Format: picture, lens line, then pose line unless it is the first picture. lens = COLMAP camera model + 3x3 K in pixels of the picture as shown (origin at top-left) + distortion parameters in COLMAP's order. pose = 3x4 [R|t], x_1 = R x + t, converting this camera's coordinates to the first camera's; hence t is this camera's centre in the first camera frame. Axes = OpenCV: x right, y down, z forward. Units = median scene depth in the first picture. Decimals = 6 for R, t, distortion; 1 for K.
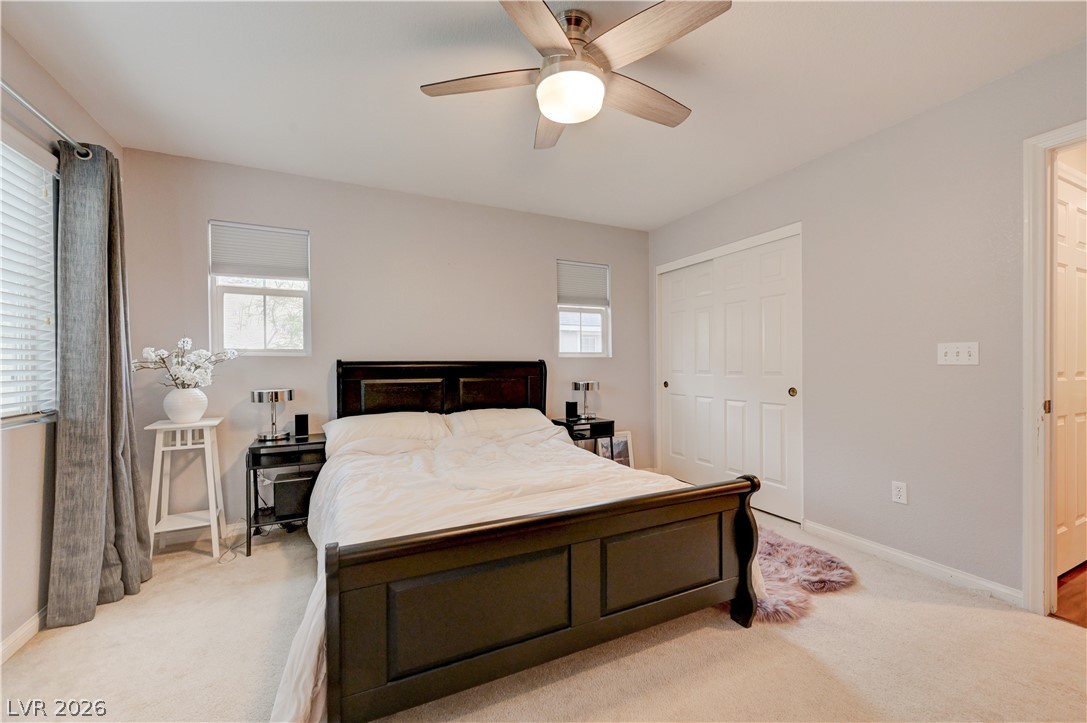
lens RADIAL K [[433.8, 0, 548.3], [0, 433.8, 363.7], [0, 0, 1]] dist [-0.002115, 0.000357]
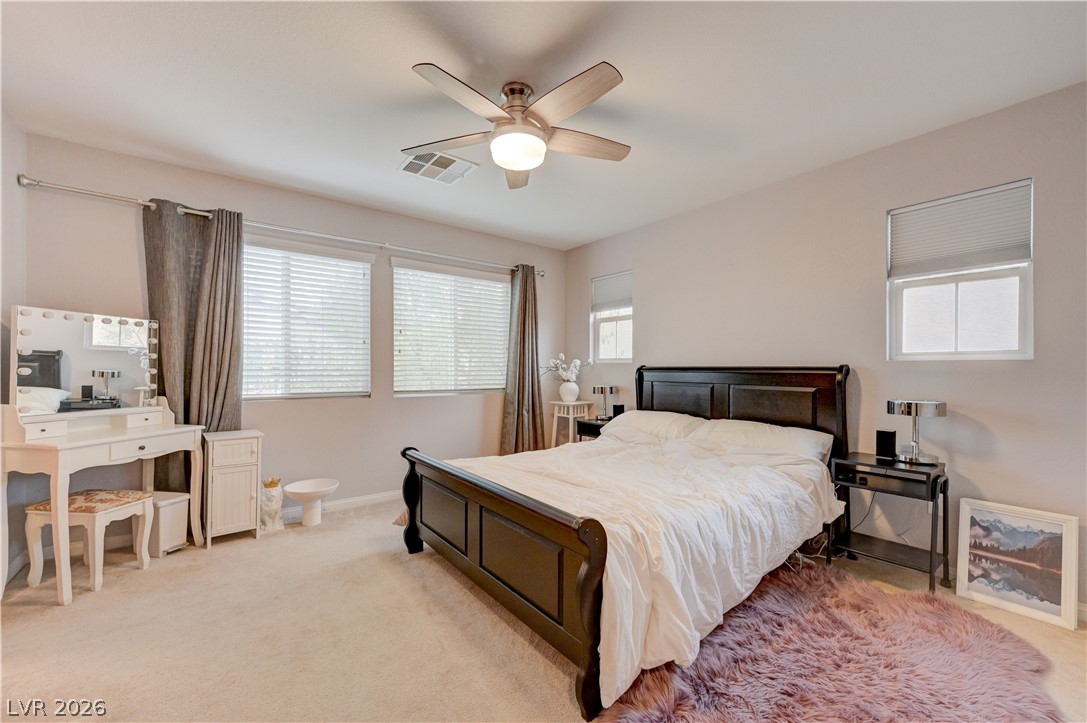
lens RADIAL K [[433.8, 0, 539.3], [0, 433.8, 364.3], [0, 0, 1]] dist [-0.002115, 0.000357]
pose [[0.185455, -0.004020, -0.982645, 0.715362], [-0.005477, 0.999972, -0.005124, -0.004416], [0.982637, 0.006333, 0.185428, 0.467282]]
